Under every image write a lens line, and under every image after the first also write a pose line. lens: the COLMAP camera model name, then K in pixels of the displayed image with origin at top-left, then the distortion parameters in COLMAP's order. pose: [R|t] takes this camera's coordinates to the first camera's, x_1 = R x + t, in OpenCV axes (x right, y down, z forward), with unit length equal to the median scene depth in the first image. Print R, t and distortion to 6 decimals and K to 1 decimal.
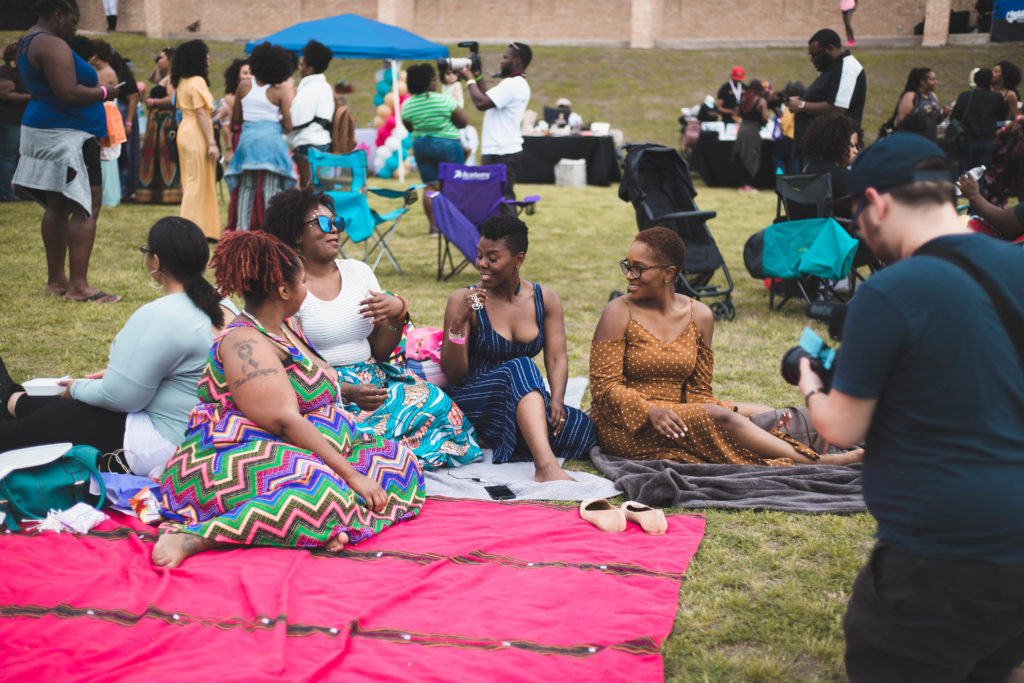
lens RADIAL K [[1447.1, 0, 512.0], [0, 1447.1, 341.5], [0, 0, 1]] dist [0.277384, 0.085426]
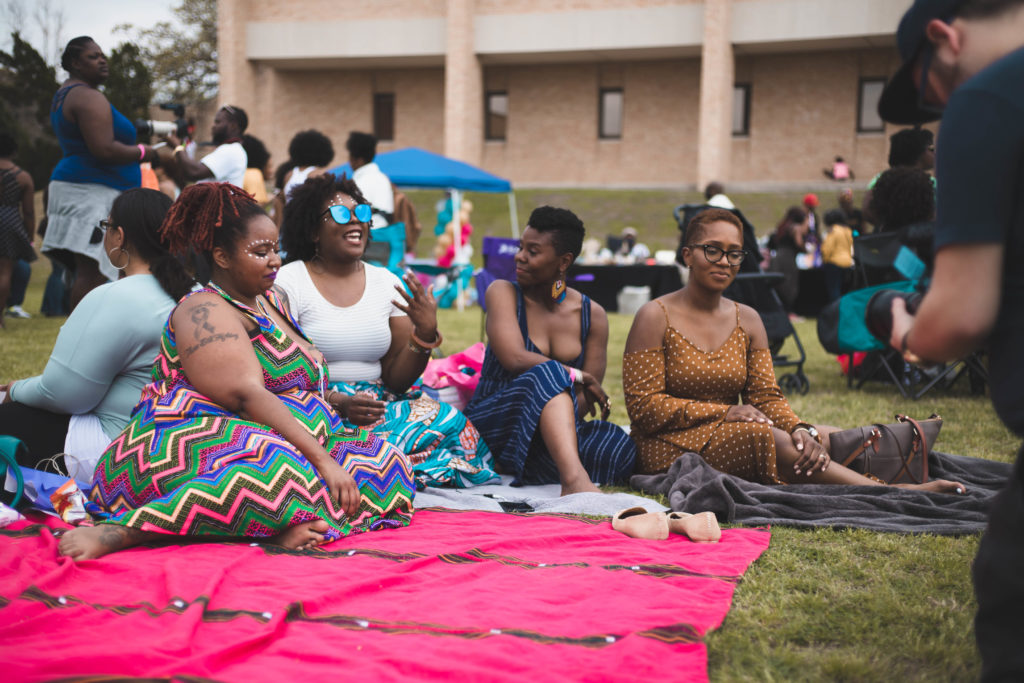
lens RADIAL K [[1447.1, 0, 512.0], [0, 1447.1, 341.5], [0, 0, 1]] dist [0.277384, 0.085426]
pose [[0.998749, 0.002377, -0.049939, 0.033653], [-0.008272, 0.992959, -0.118170, 0.120695], [0.049307, 0.118436, 0.991737, 0.201789]]
